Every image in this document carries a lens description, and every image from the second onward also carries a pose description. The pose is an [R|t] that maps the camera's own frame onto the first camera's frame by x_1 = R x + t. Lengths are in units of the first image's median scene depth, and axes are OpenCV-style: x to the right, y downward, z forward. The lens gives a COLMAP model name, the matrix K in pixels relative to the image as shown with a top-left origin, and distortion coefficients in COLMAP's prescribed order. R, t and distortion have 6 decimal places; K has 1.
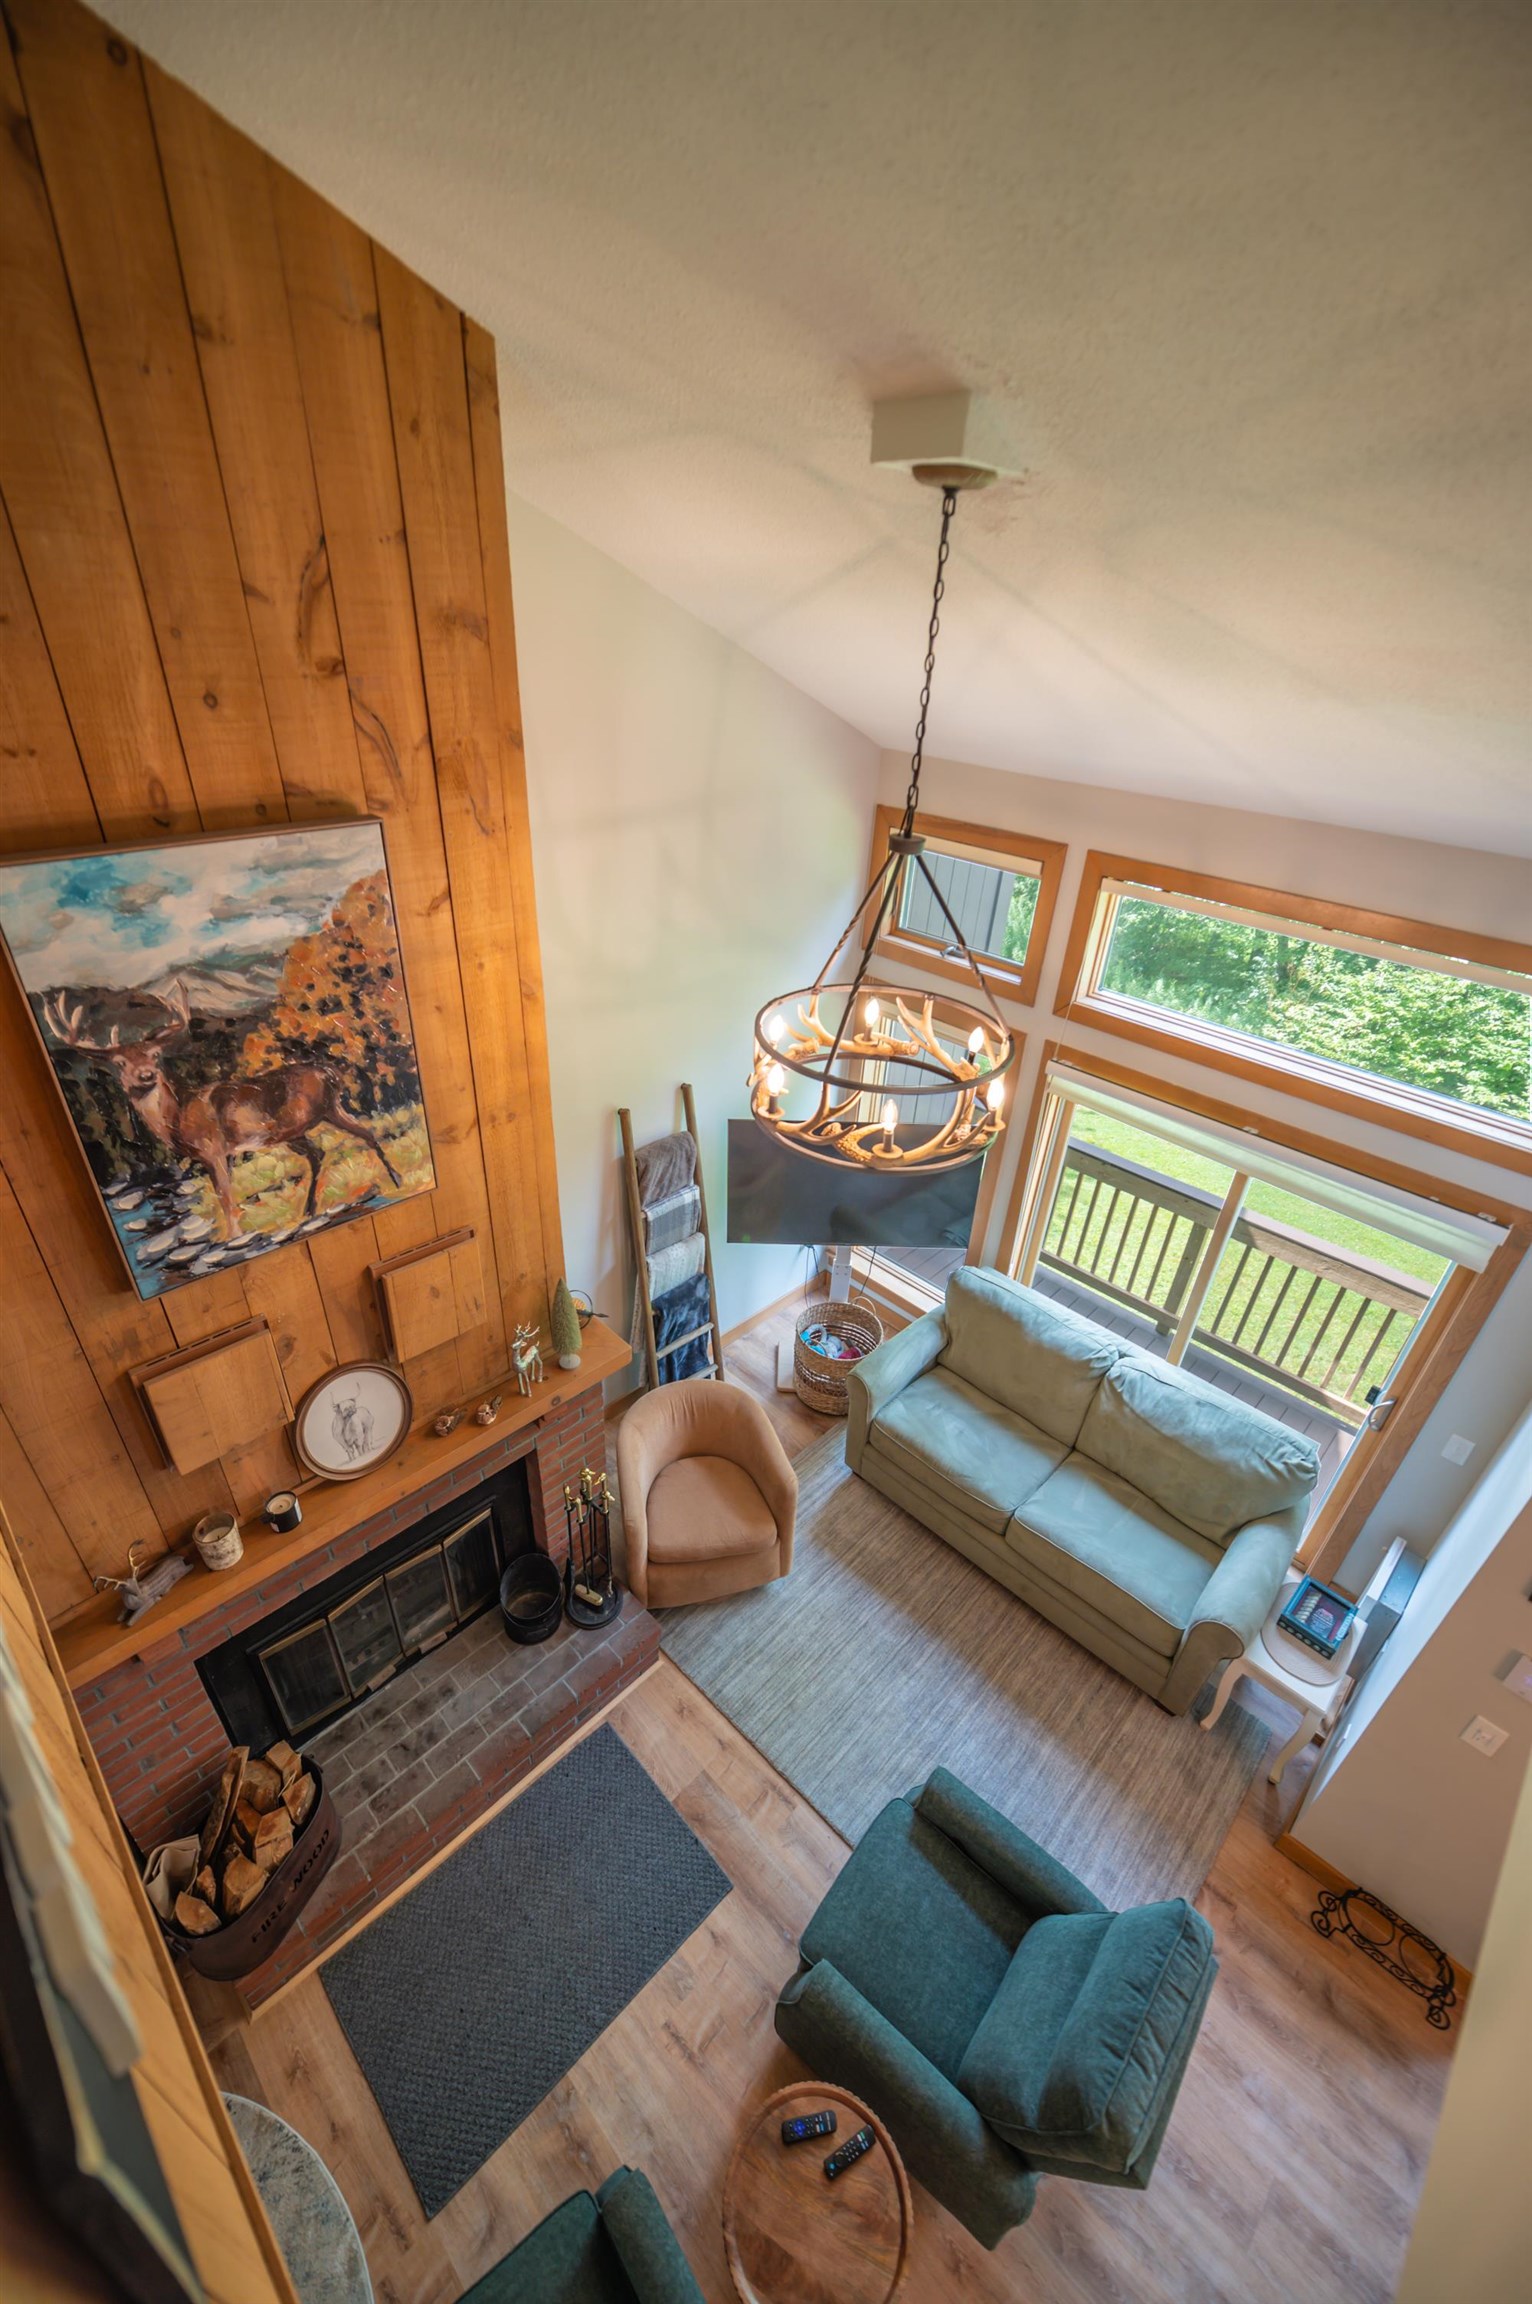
lens RADIAL K [[933.9, 0, 758.7], [0, 933.9, 1161.5], [0, 0, 1]] dist [-0.002629, -0.000068]
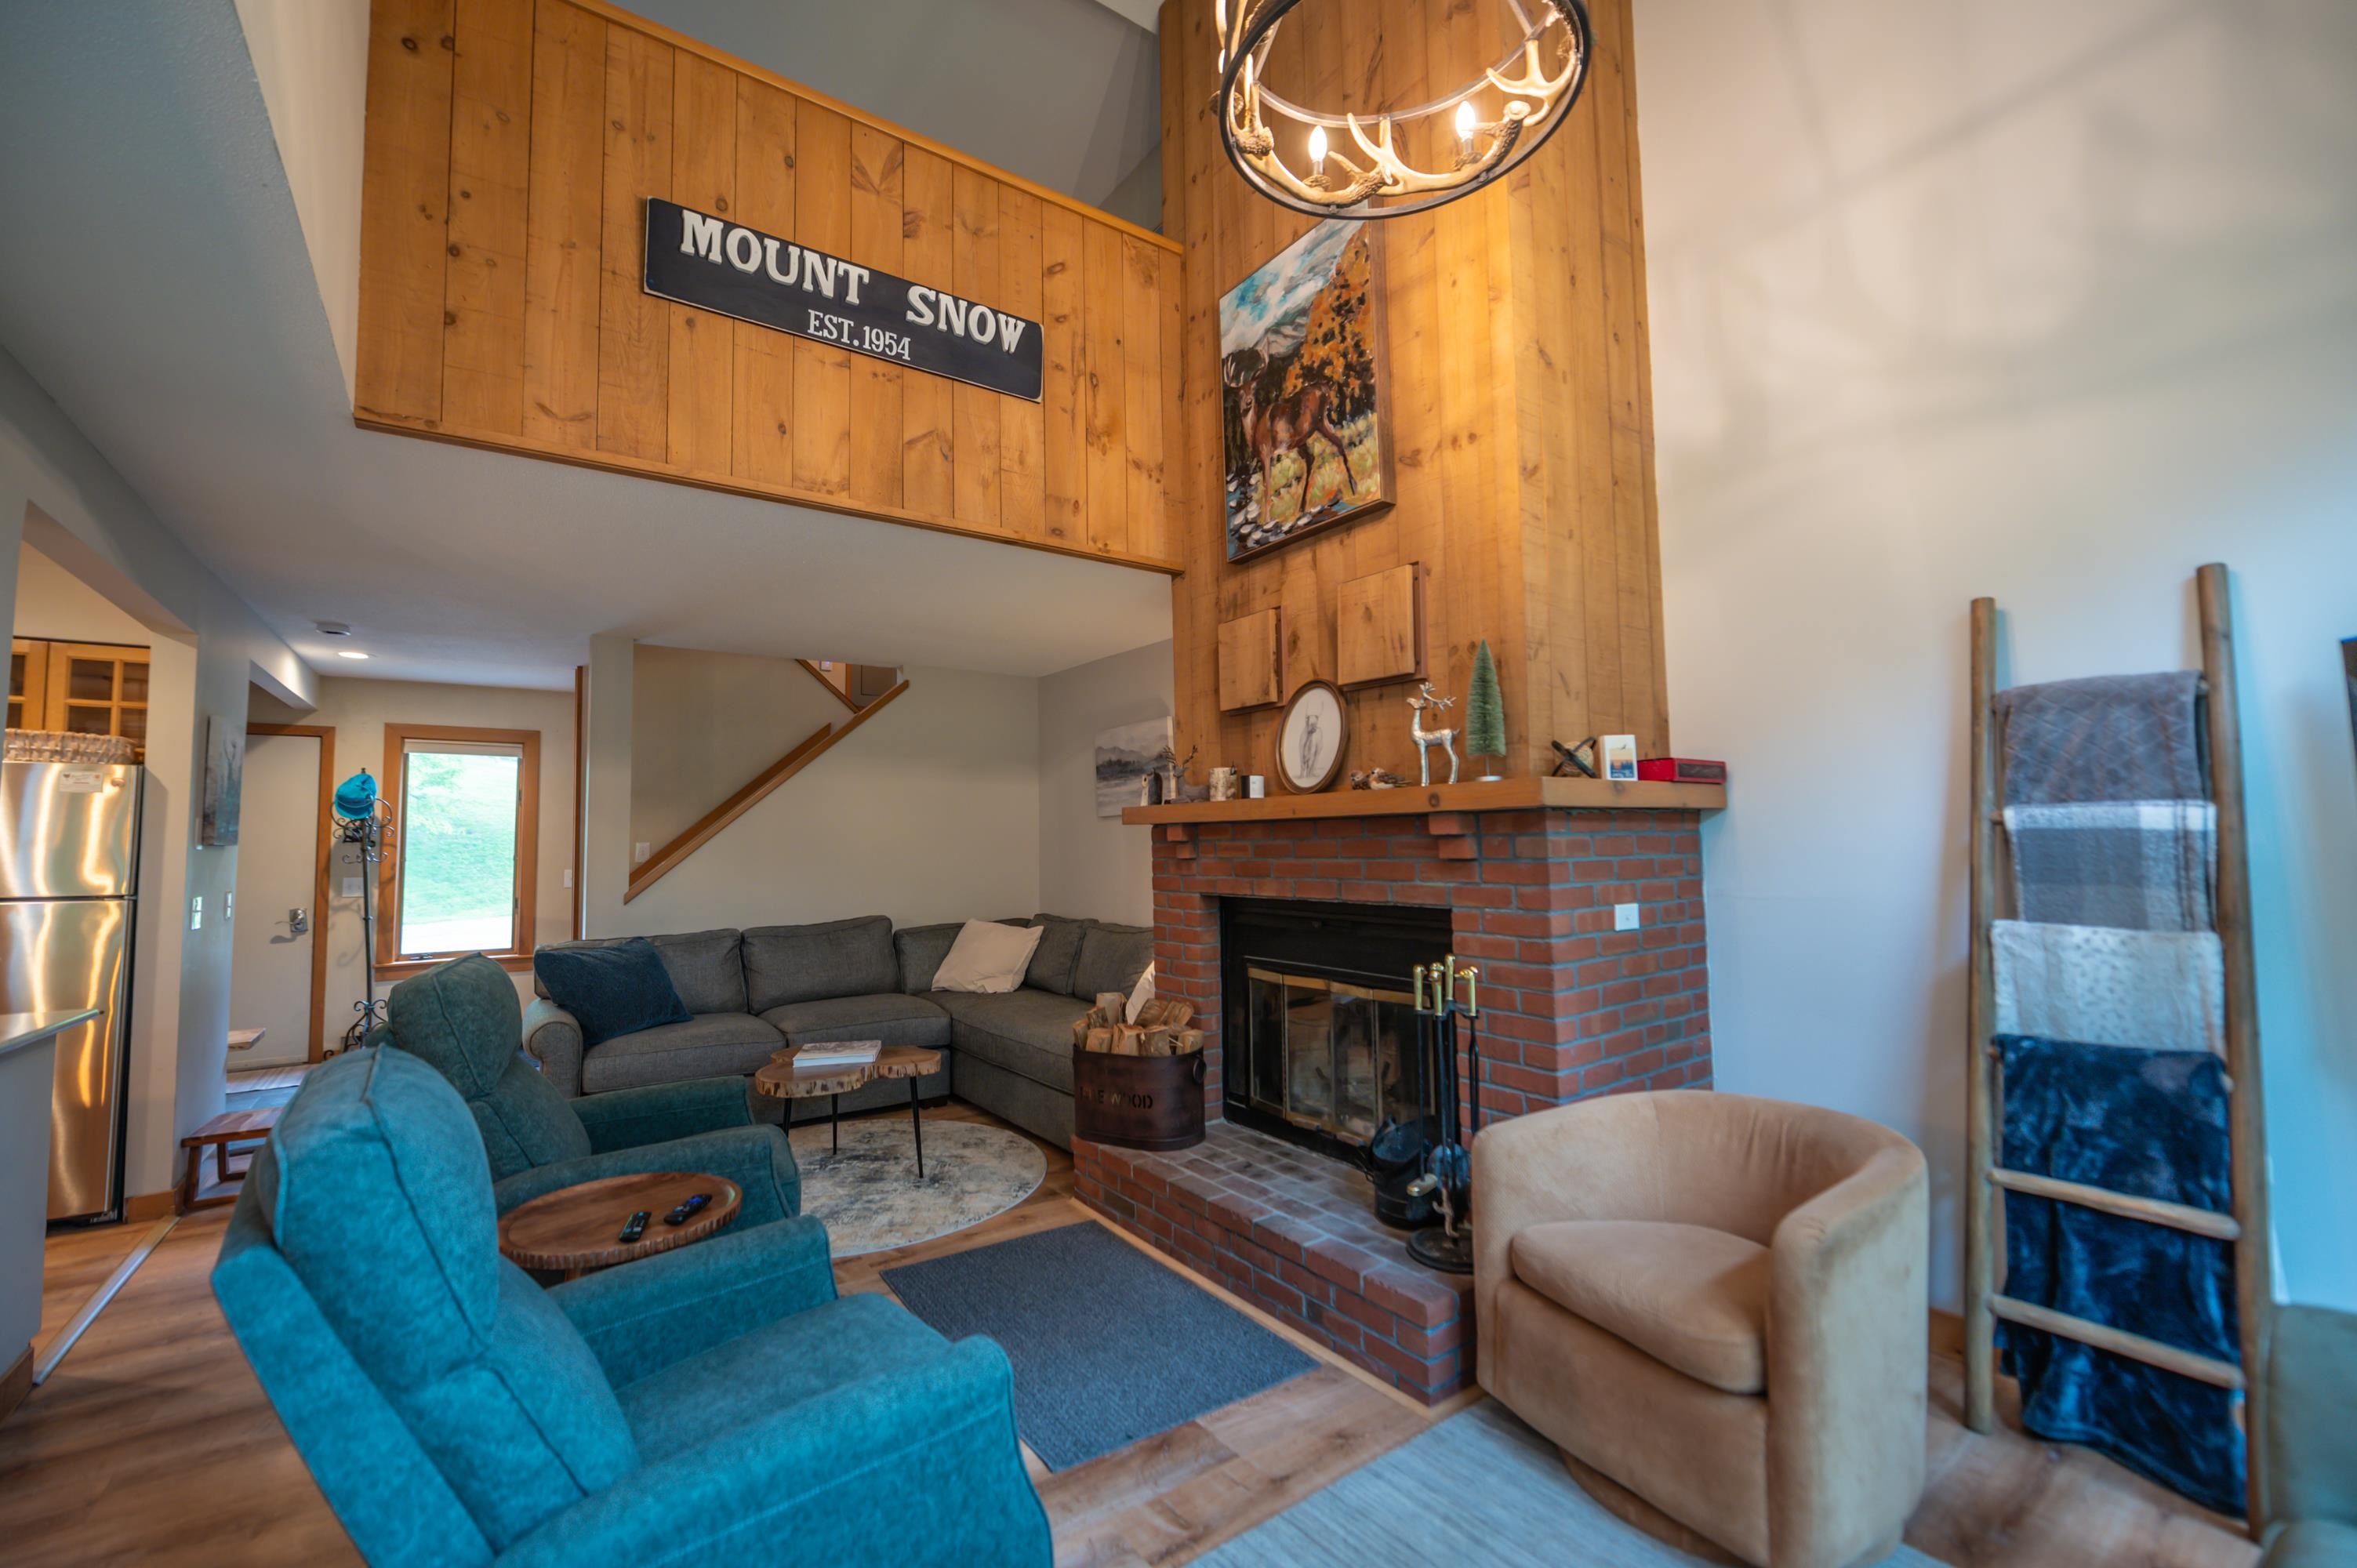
lens RADIAL K [[955.3, 0, 1169.9], [0, 955.3, 788.4], [0, 0, 1]] dist [-0.002629, -0.000068]
pose [[-0.174361, -0.112637, -0.978218, 0.870913], [-0.511132, 0.859466, -0.007858, 0.527745], [0.841631, 0.498629, -0.207430, 1.396836]]
